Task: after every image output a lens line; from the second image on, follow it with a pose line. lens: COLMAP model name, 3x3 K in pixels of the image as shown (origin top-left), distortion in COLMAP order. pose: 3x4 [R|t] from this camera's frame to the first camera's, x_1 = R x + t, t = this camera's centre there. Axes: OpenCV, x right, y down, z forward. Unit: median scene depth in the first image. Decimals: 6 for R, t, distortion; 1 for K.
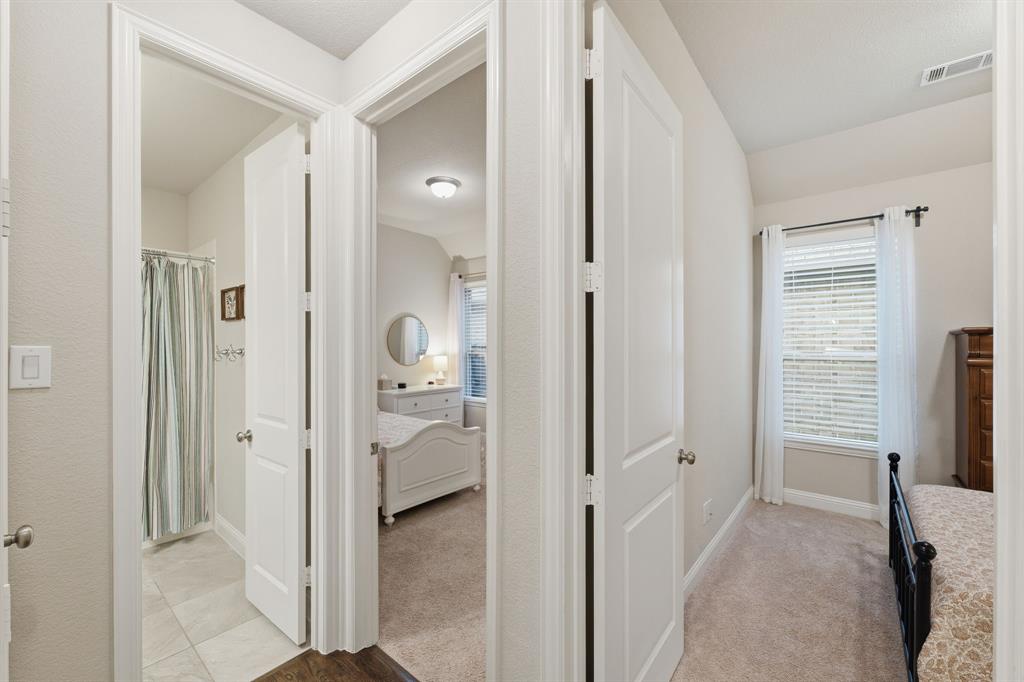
lens RADIAL K [[415.6, 0, 508.3], [0, 415.6, 344.2], [0, 0, 1]] dist [-0.002211, 0.000804]
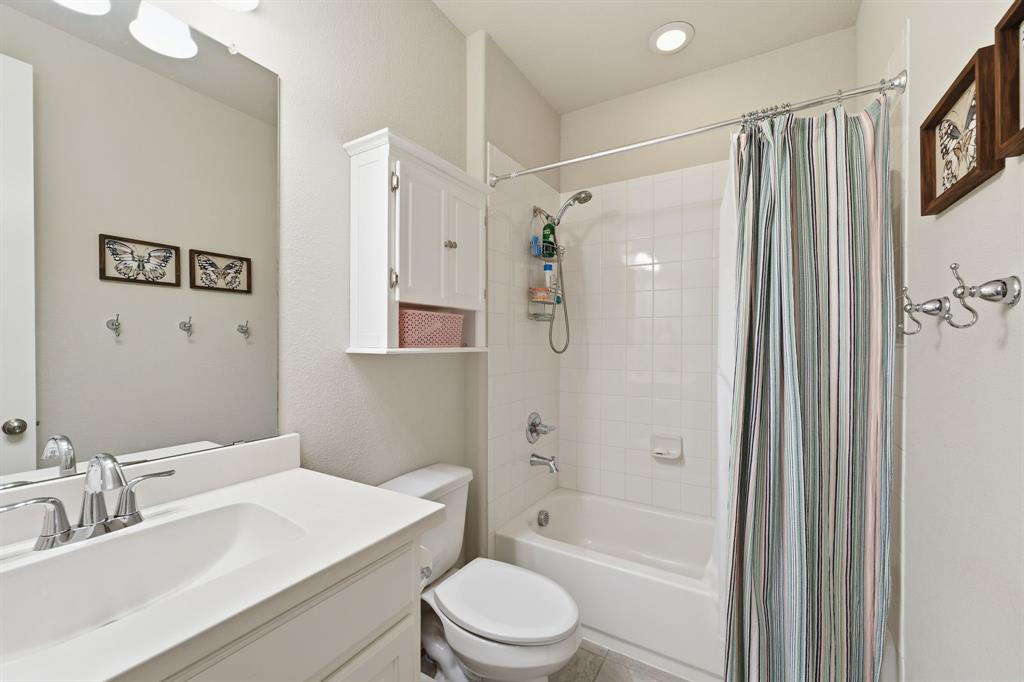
lens RADIAL K [[415.6, 0, 507.7], [0, 415.6, 345.7], [0, 0, 1]] dist [-0.002211, 0.000804]
pose [[0.159634, 0.004159, -0.987168, -0.401728], [-0.004125, 0.999985, 0.003546, 0.050899], [0.987168, 0.003506, 0.159648, 0.599983]]
